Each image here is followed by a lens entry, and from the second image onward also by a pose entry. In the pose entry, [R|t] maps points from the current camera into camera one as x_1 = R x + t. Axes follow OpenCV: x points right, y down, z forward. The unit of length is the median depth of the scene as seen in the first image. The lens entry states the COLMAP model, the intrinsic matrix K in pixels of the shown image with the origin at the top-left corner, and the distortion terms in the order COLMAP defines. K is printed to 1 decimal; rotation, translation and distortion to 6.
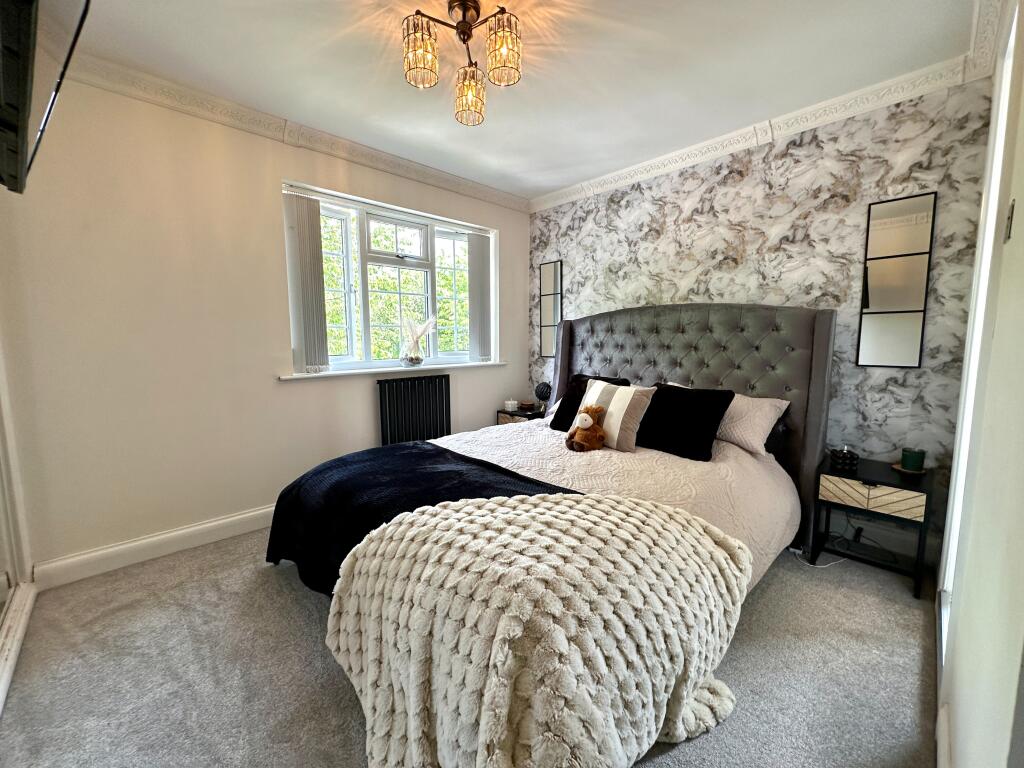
lens RADIAL K [[409.3, 0, 515.5], [0, 409.3, 380.2], [0, 0, 1]] dist [-0.002118, 0.000161]
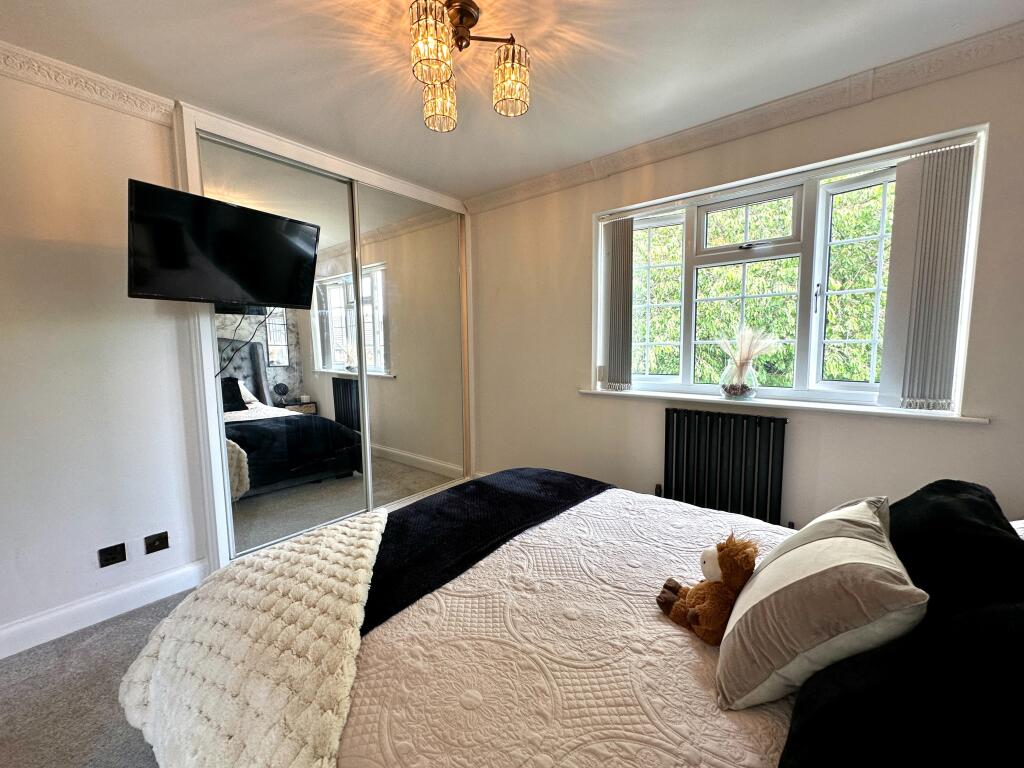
lens RADIAL K [[409.3, 0, 515.5], [0, 409.3, 380.2], [0, 0, 1]] dist [-0.002118, 0.000161]
pose [[0.114249, 0.093599, -0.989033, 0.418152], [-0.098342, 0.991728, 0.082494, -0.086764], [0.988573, 0.087838, 0.122508, 0.527148]]
